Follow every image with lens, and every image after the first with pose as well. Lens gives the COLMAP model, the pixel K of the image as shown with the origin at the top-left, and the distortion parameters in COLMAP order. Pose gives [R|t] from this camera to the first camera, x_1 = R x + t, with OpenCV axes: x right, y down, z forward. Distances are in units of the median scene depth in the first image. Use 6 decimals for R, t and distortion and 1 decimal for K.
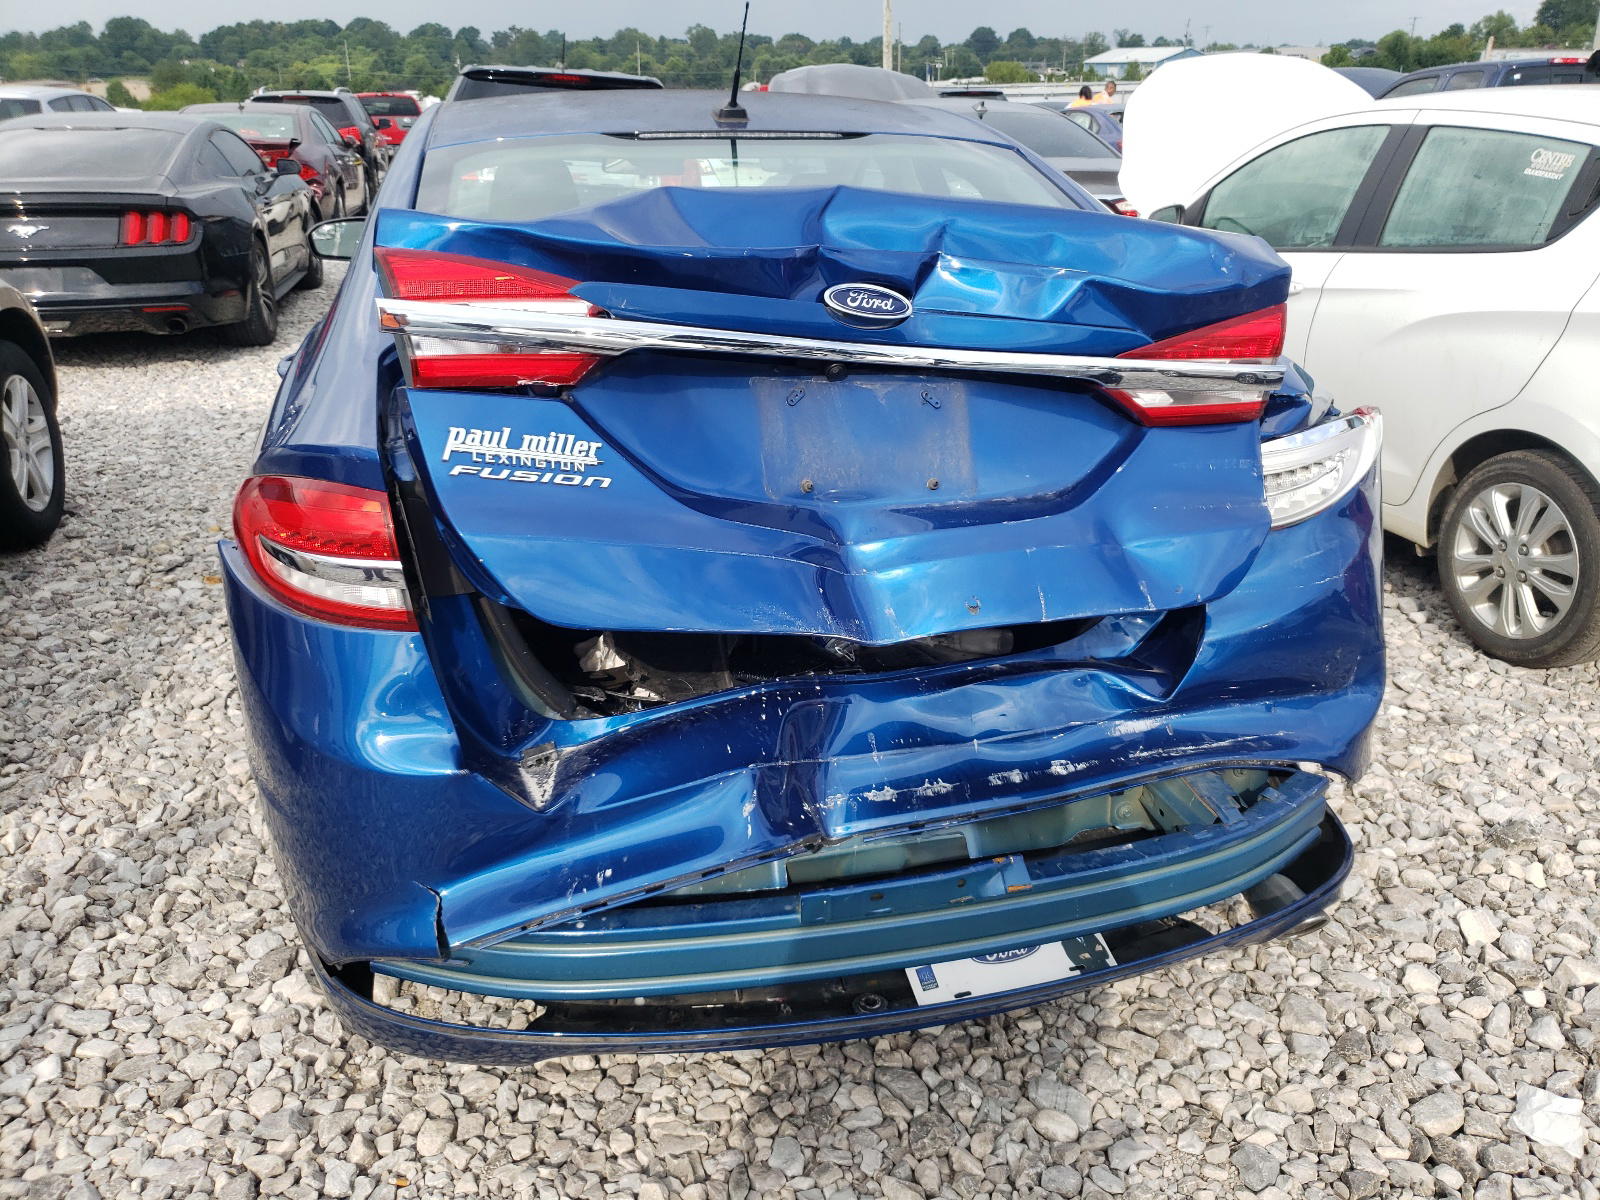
lens RADIAL K [[1222.2, 0, 813.2], [0, 1222.2, 547.5], [0, 0, 1]] dist [0.030428, -0.013667]
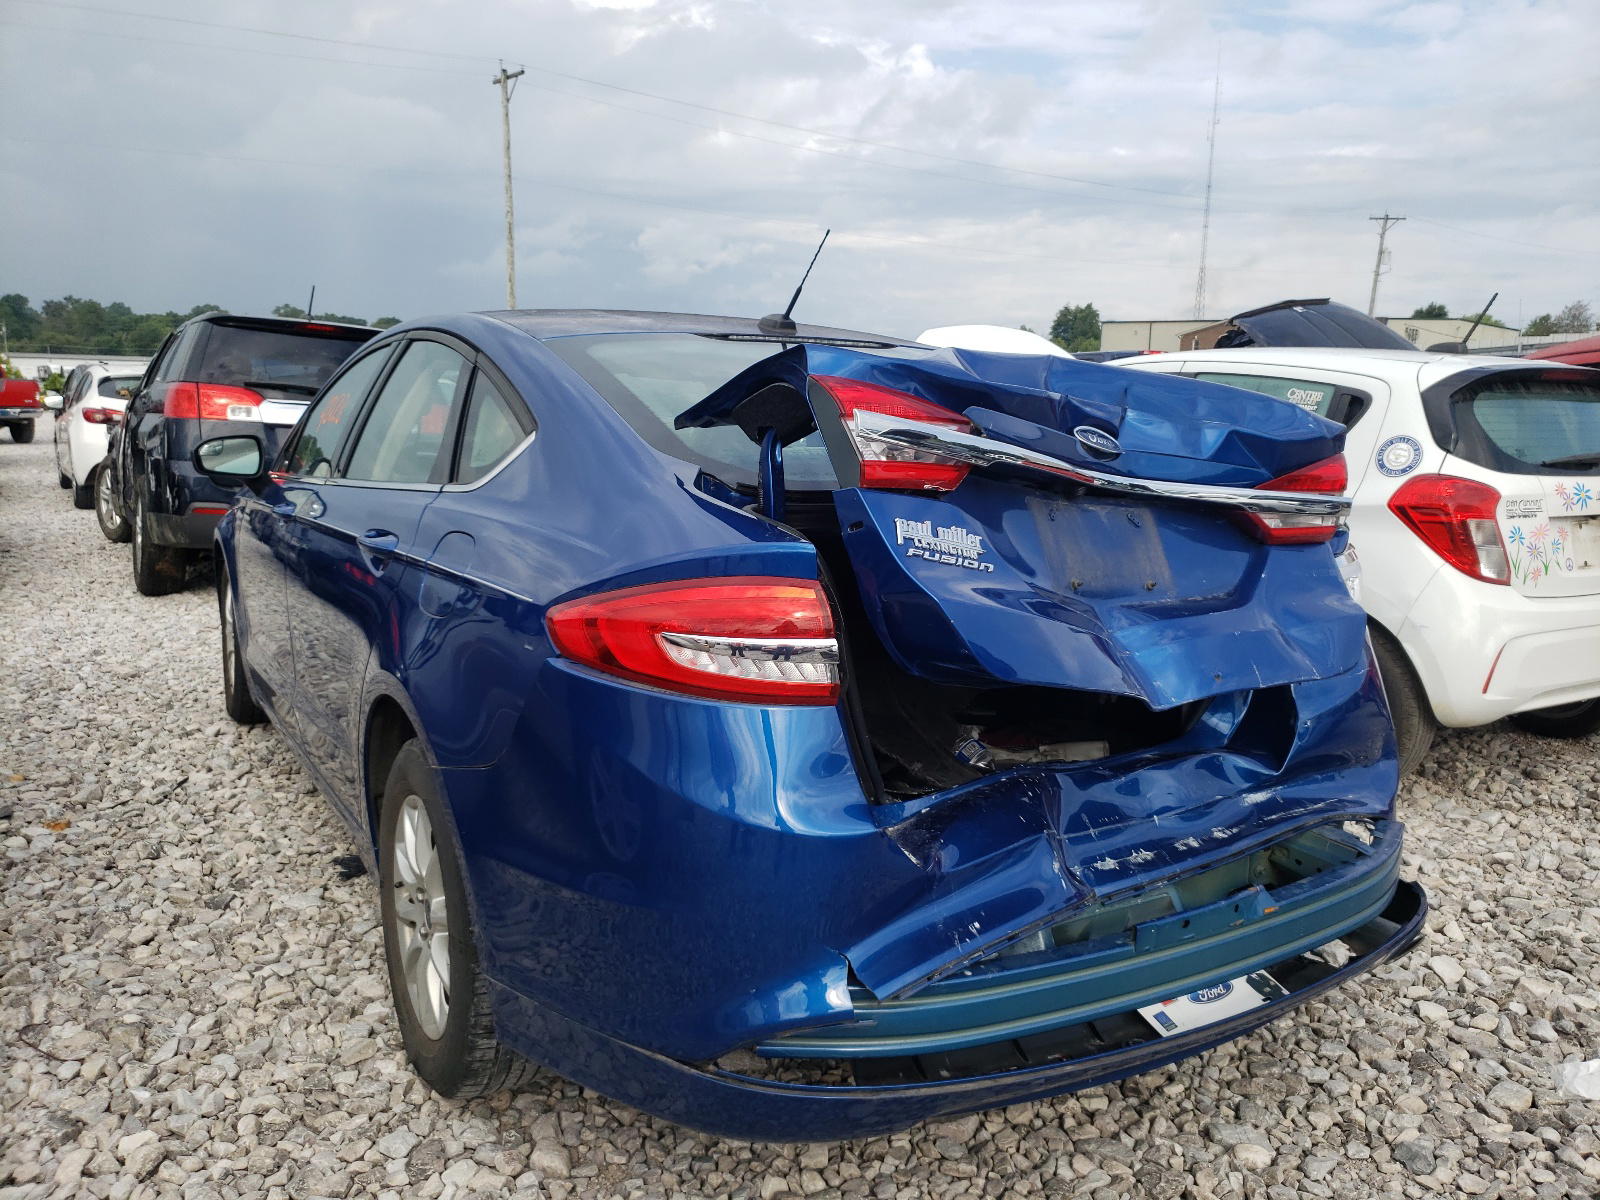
lens RADIAL K [[1222.2, 0, 804.0], [0, 1222.2, 596.4], [0, 0, 1]] dist [0.030428, -0.013667]
pose [[0.953864, -0.025835, 0.299125, -0.577973], [0.078816, 0.982896, -0.166442, 0.129798], [-0.289709, 0.182339, 0.939586, -0.051074]]
